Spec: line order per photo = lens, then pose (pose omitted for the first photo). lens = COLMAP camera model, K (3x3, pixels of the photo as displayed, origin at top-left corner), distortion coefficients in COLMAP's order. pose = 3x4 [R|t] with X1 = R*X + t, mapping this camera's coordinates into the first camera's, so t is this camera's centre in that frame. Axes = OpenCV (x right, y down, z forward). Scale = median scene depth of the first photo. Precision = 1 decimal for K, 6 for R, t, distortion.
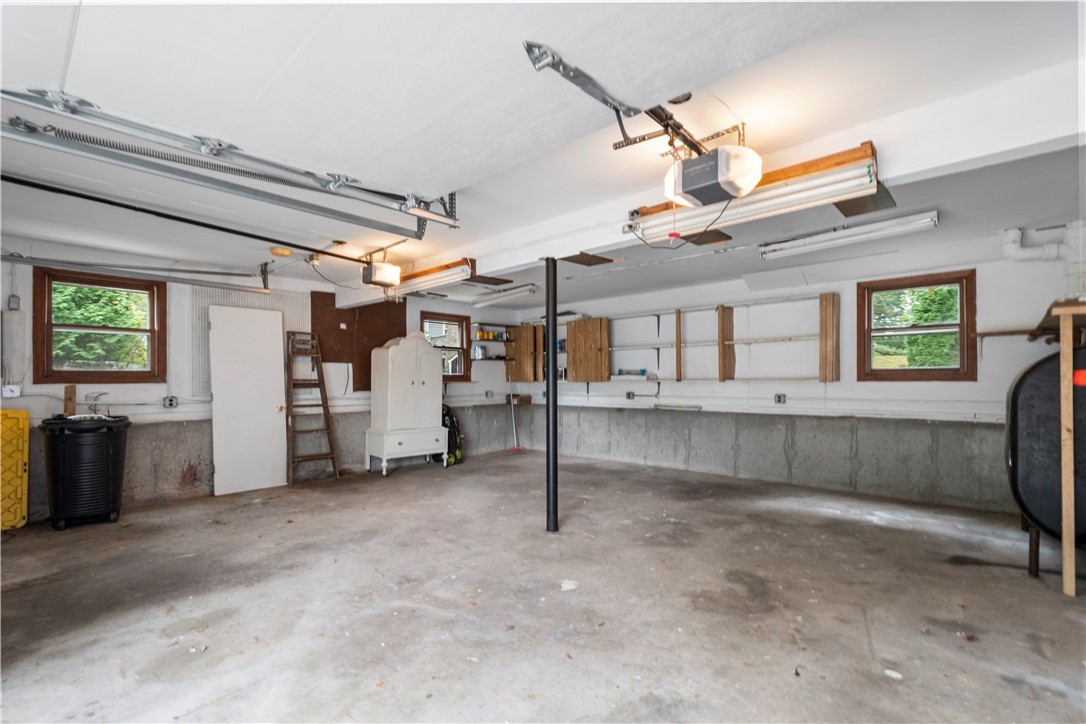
lens RADIAL K [[496.8, 0, 540.3], [0, 496.8, 378.6], [0, 0, 1]] dist [-0.000954, -0.000230]
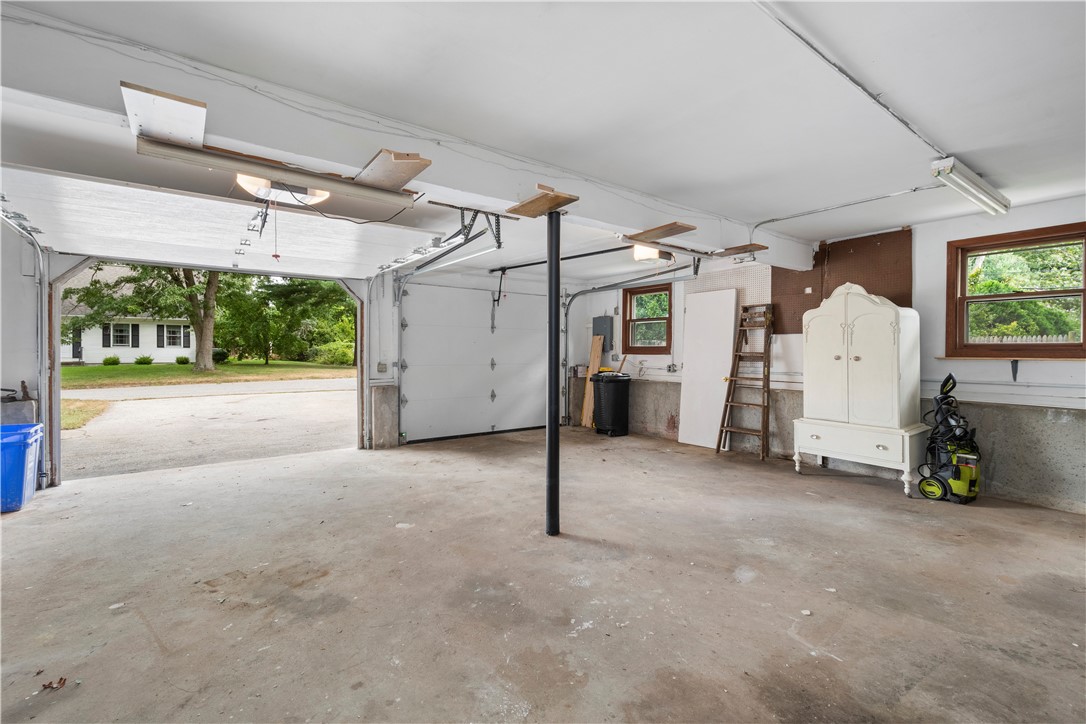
lens RADIAL K [[489.6, 0, 536.9], [0, 489.6, 361.2], [0, 0, 1]] dist [0.014672, 0.000000]
pose [[-0.200170, 0.027087, -0.979387, 0.677708], [0.006693, 0.999632, 0.026279, -0.011232], [0.979738, -0.001295, -0.200277, 0.909630]]
